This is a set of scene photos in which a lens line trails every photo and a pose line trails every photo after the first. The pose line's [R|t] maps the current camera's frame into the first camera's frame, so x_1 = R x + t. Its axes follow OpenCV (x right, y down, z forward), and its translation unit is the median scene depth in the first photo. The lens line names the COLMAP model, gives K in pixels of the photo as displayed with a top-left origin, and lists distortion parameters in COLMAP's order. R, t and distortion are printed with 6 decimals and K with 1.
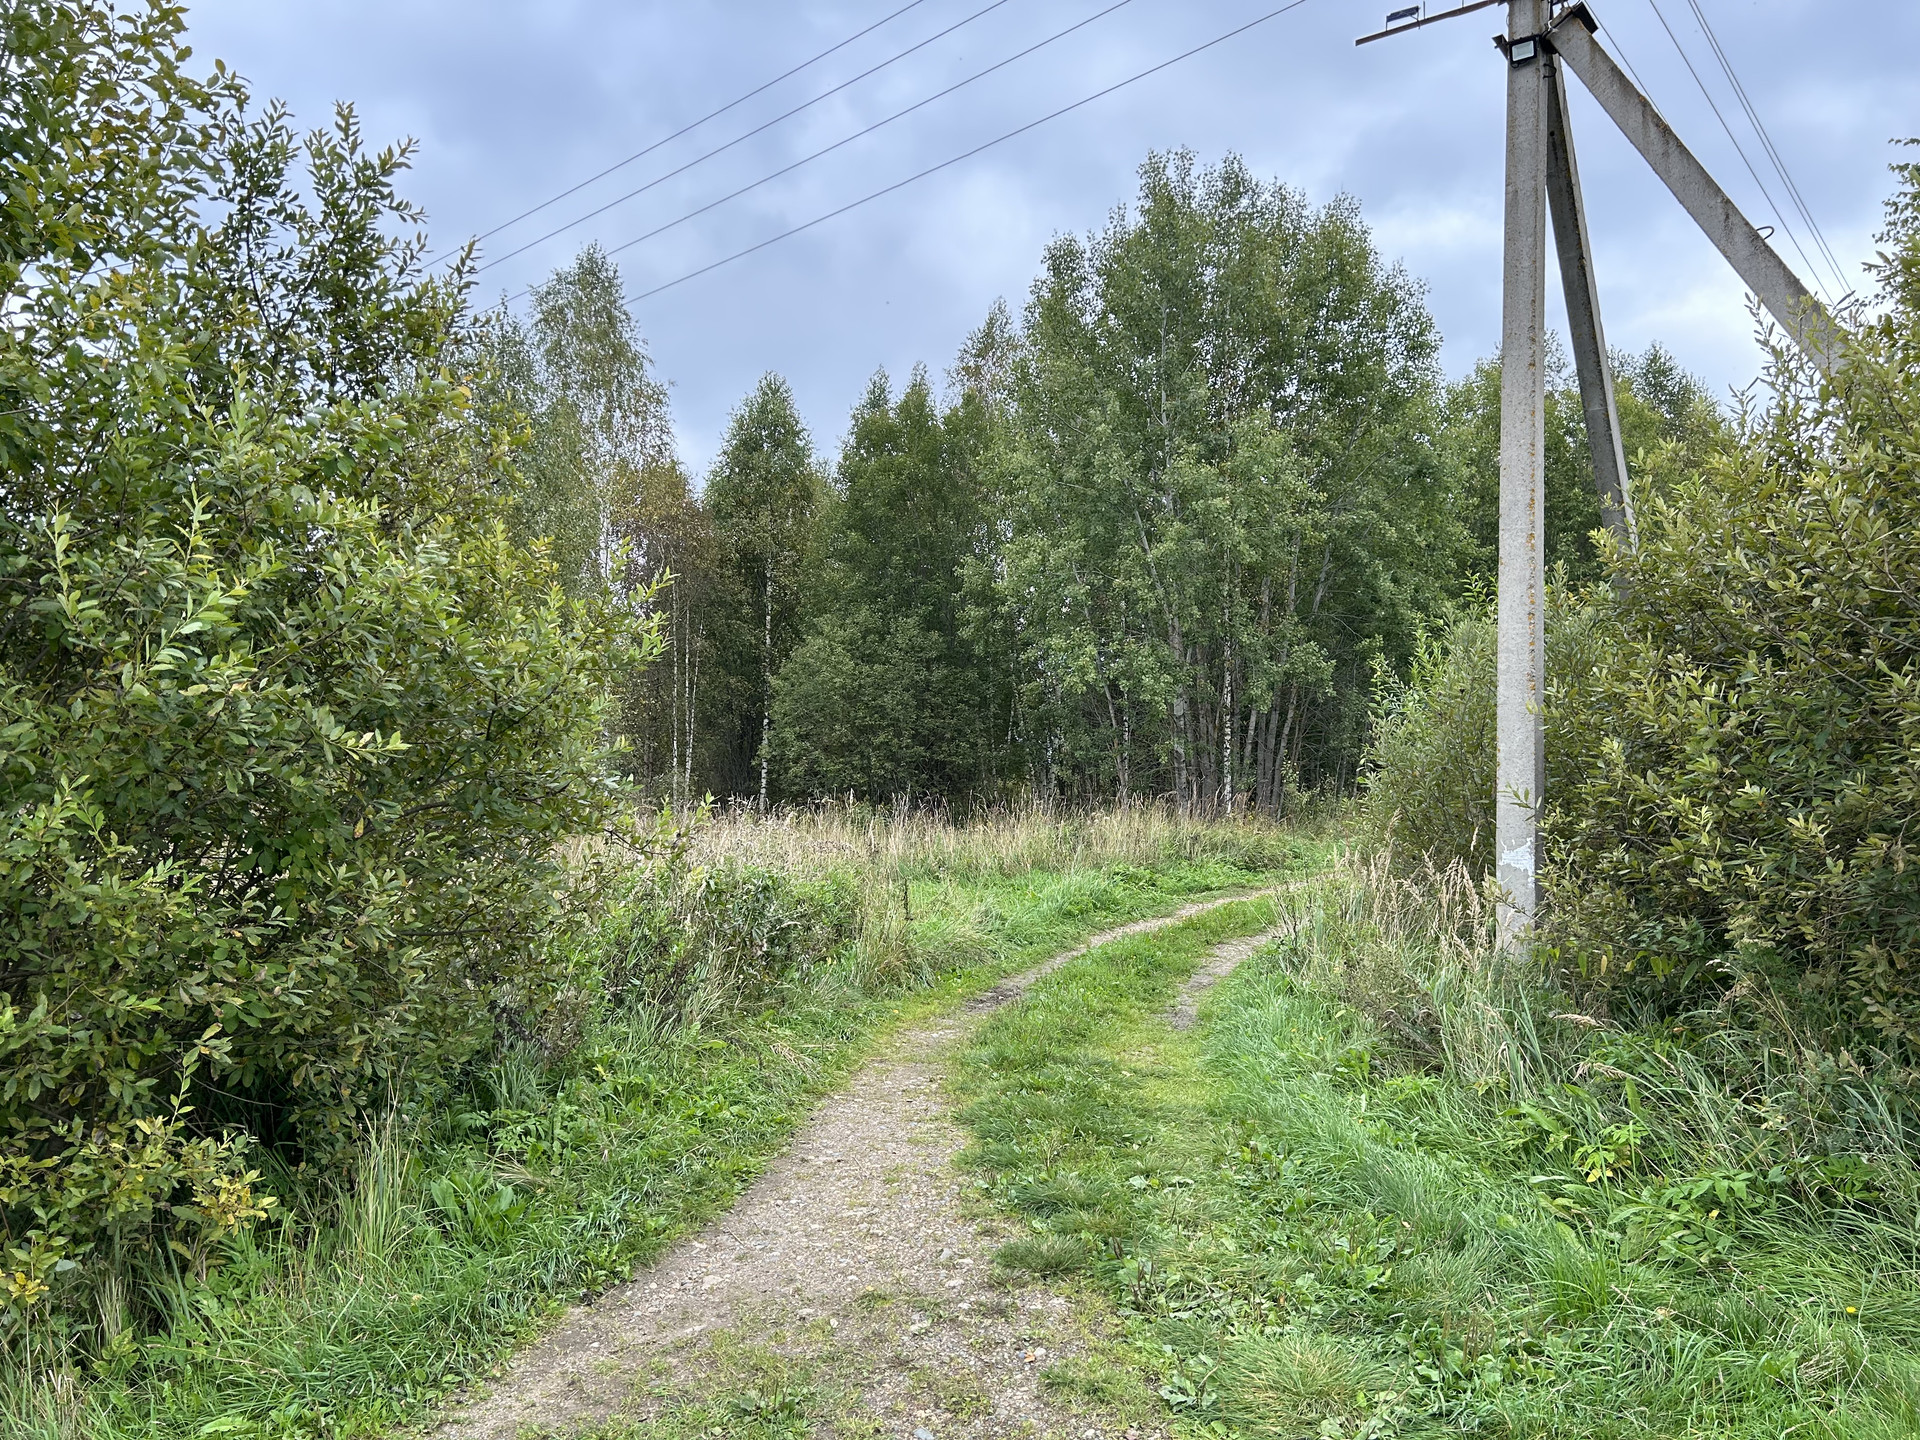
lens RADIAL K [[1424.6, 0, 941.9], [0, 1424.6, 717.3], [0, 0, 1]] dist [0.066237, -0.073625]
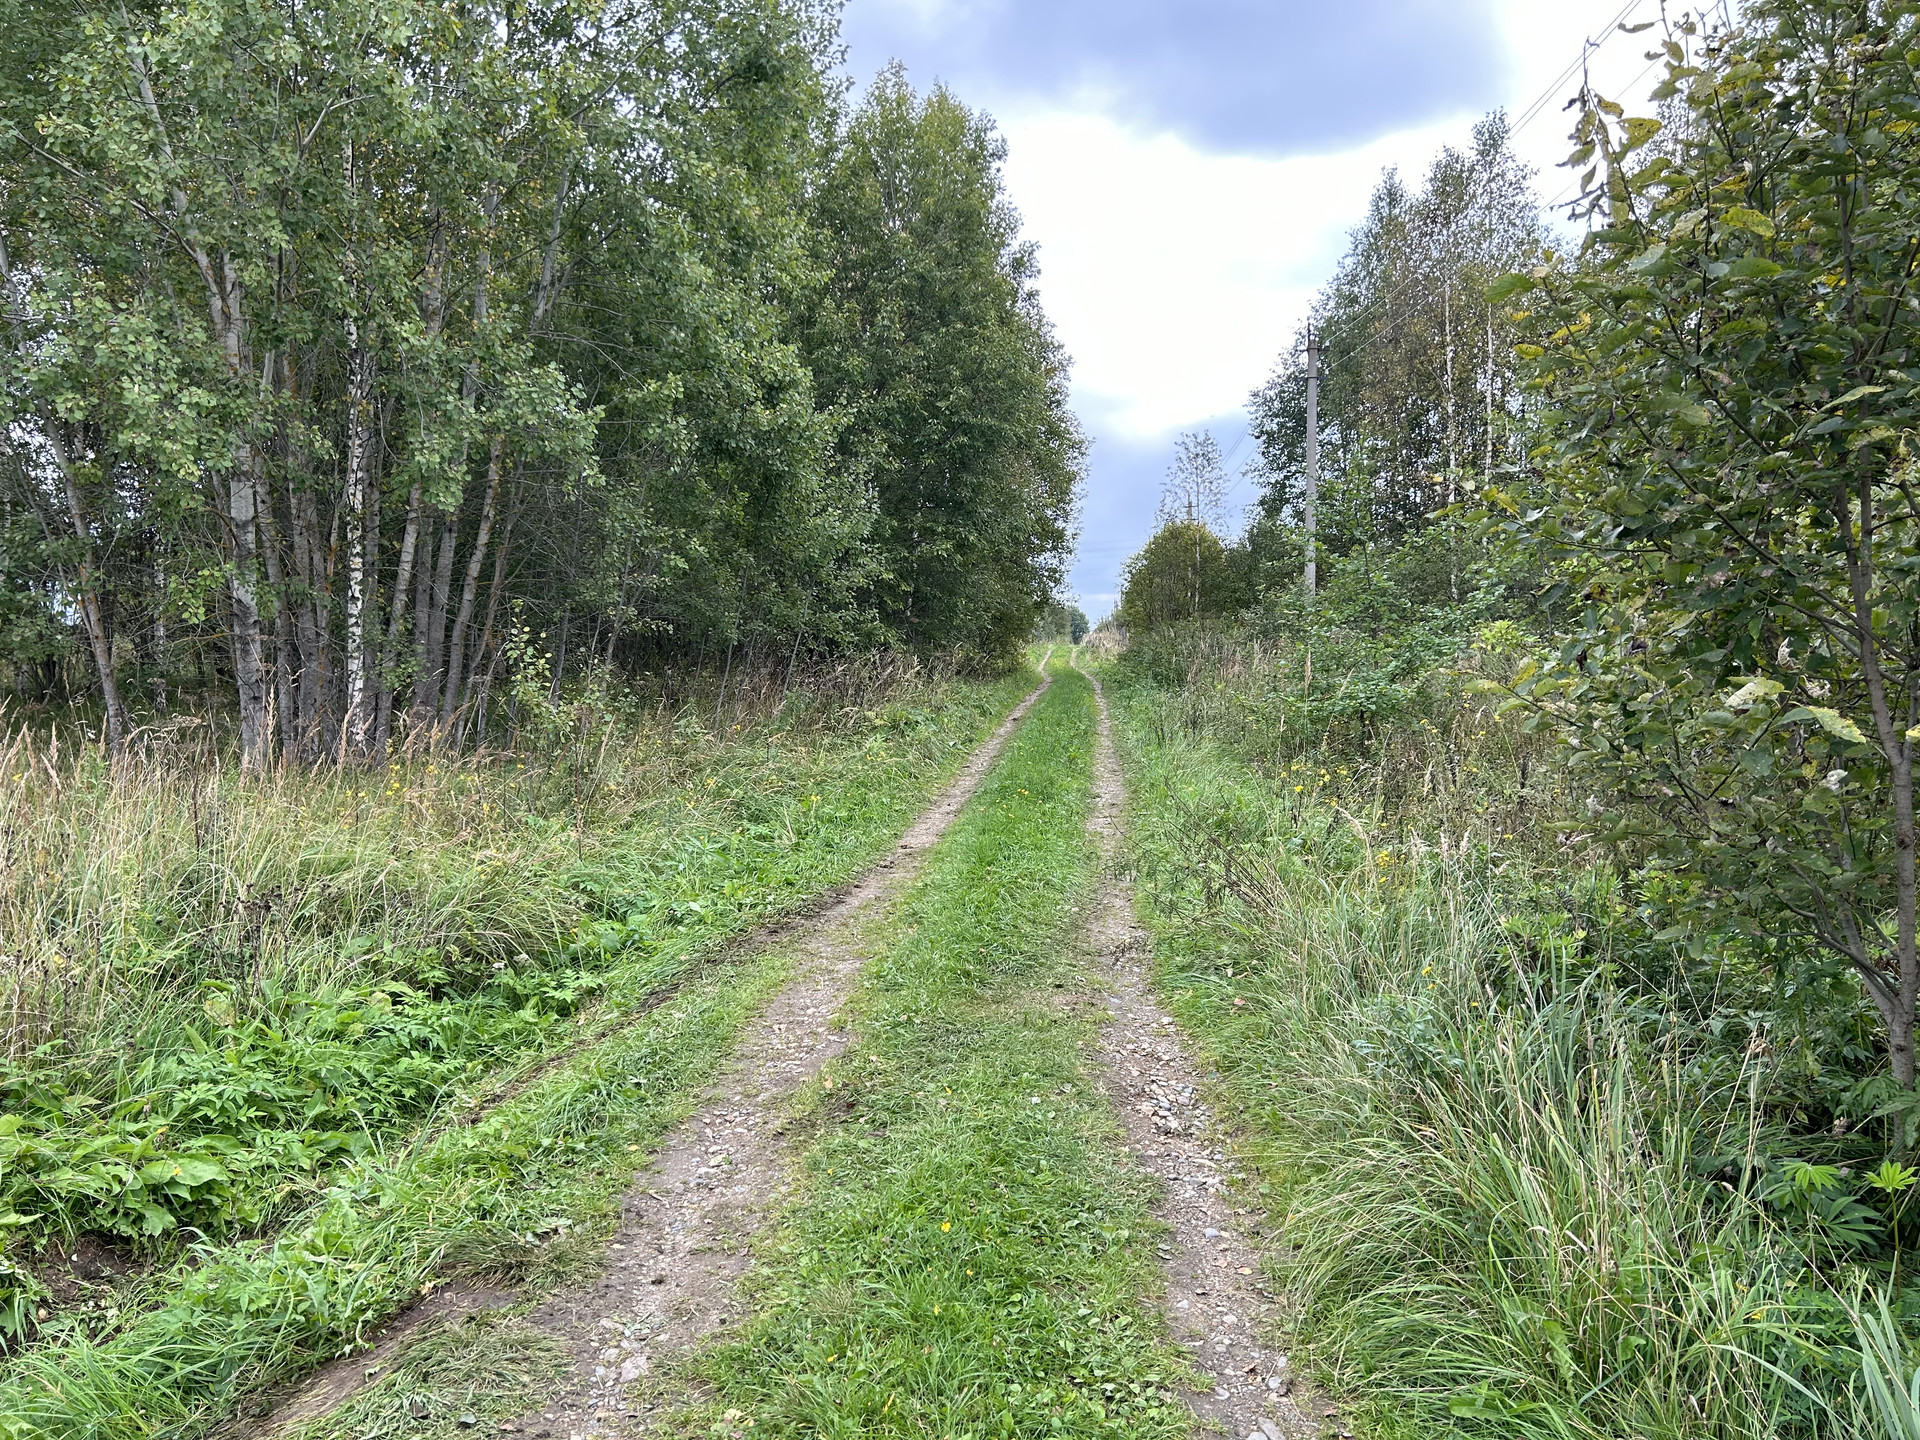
lens RADIAL K [[1424.6, 0, 942.1], [0, 1424.6, 734.2], [0, 0, 1]] dist [0.066237, -0.073625]
pose [[0.828464, -0.014731, 0.559849, 0.451305], [-0.035652, 0.996239, 0.078971, 0.113314], [-0.558907, -0.085385, 0.824823, 2.397251]]
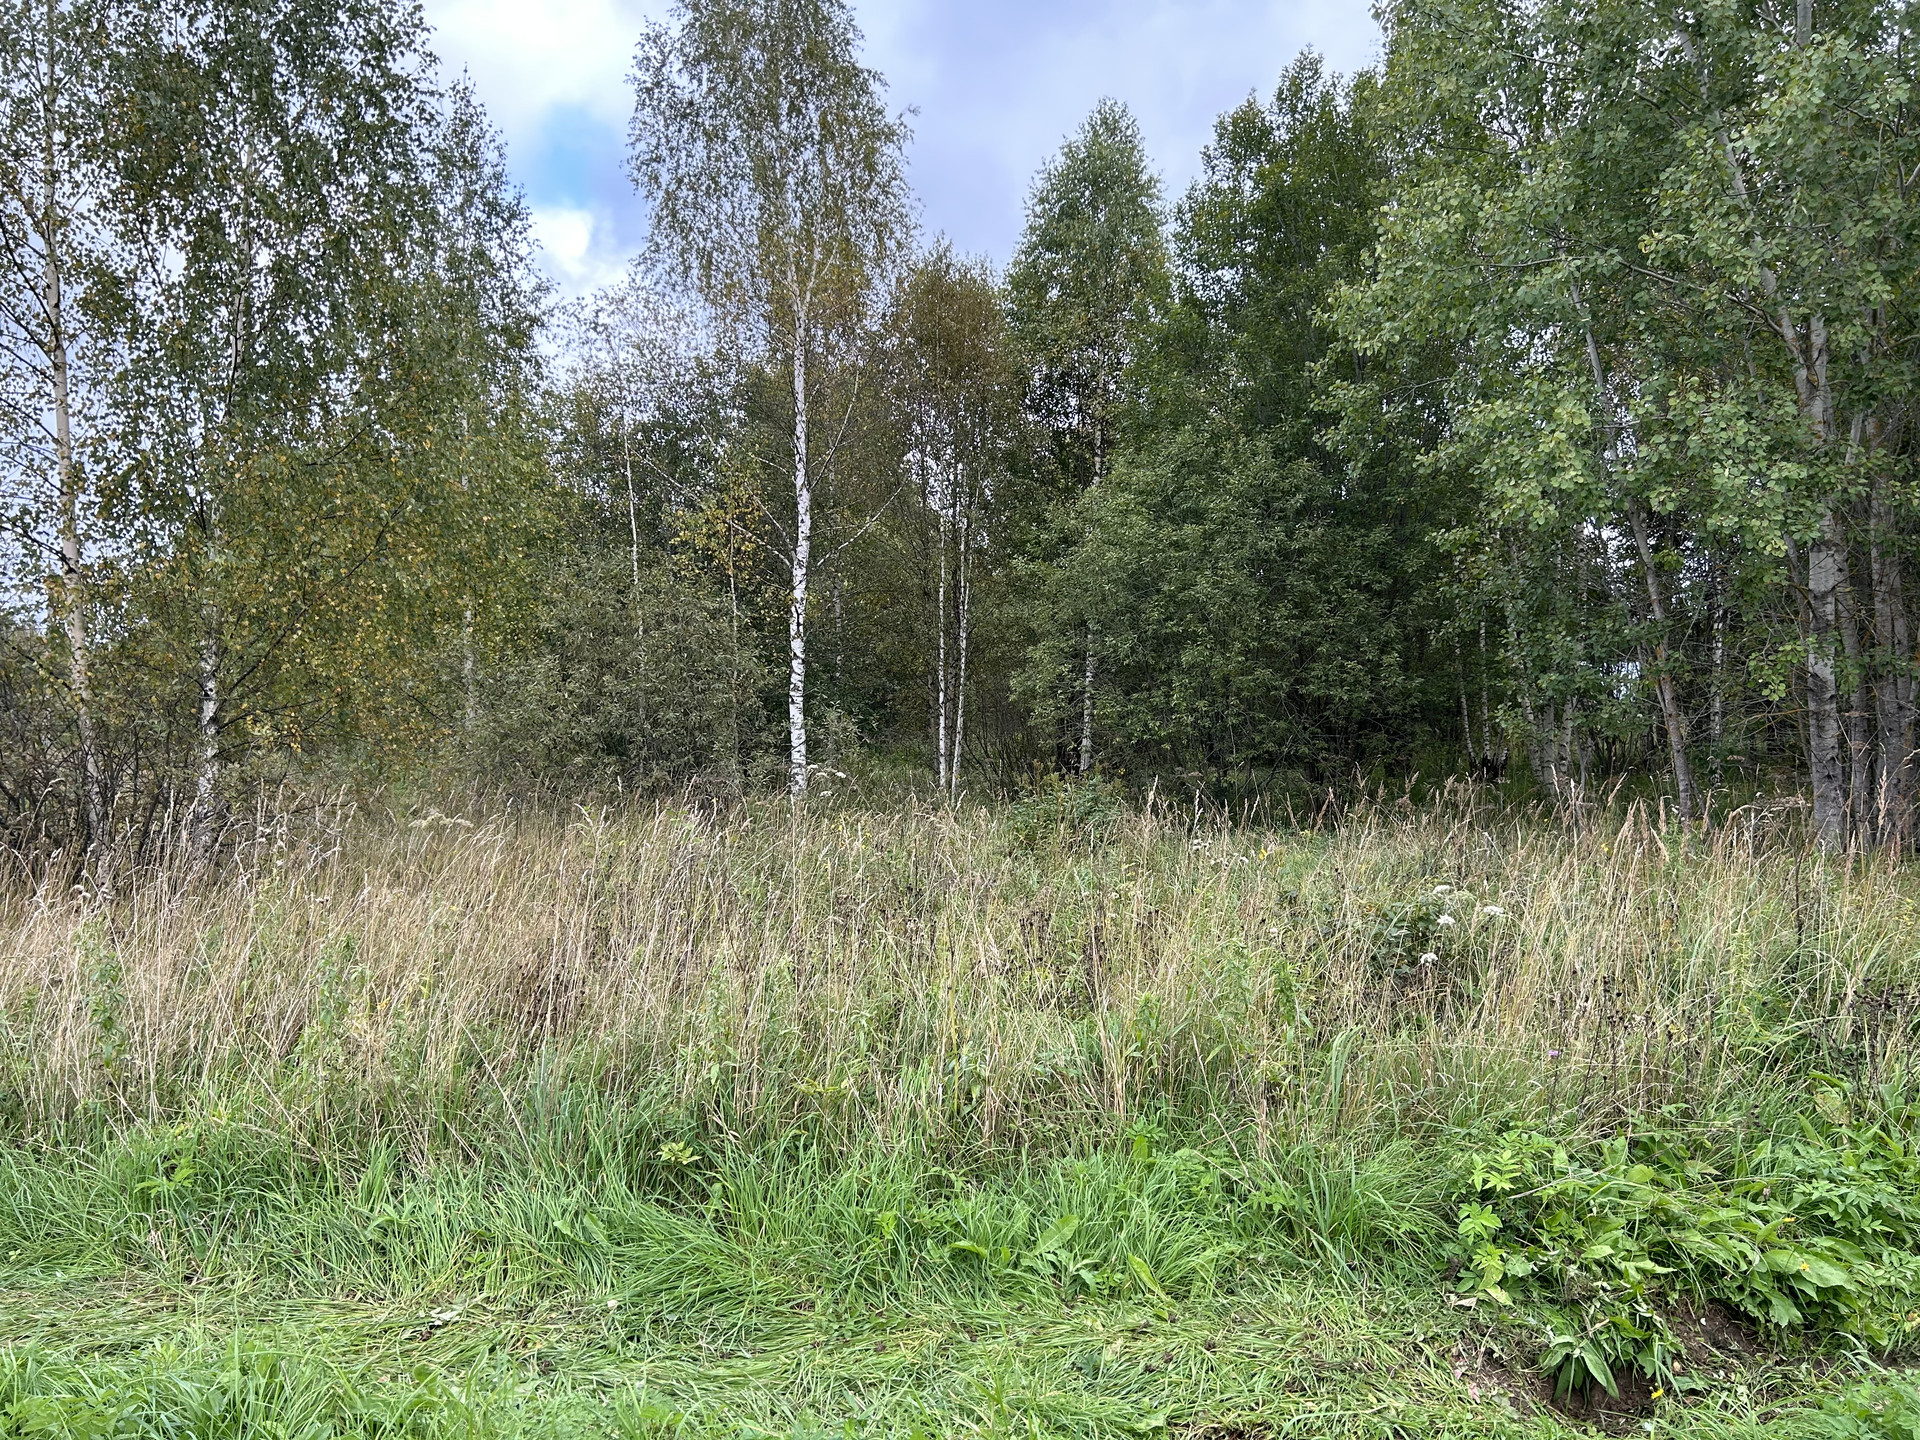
lens RADIAL K [[1424.6, 0, 955.4], [0, 1424.6, 734.9], [0, 0, 1]] dist [0.066237, -0.073625]
pose [[0.929674, 0.012792, -0.368160, 0.406046], [0.004004, 0.998987, 0.044821, 0.109745], [0.368361, -0.043144, 0.928681, 2.392765]]
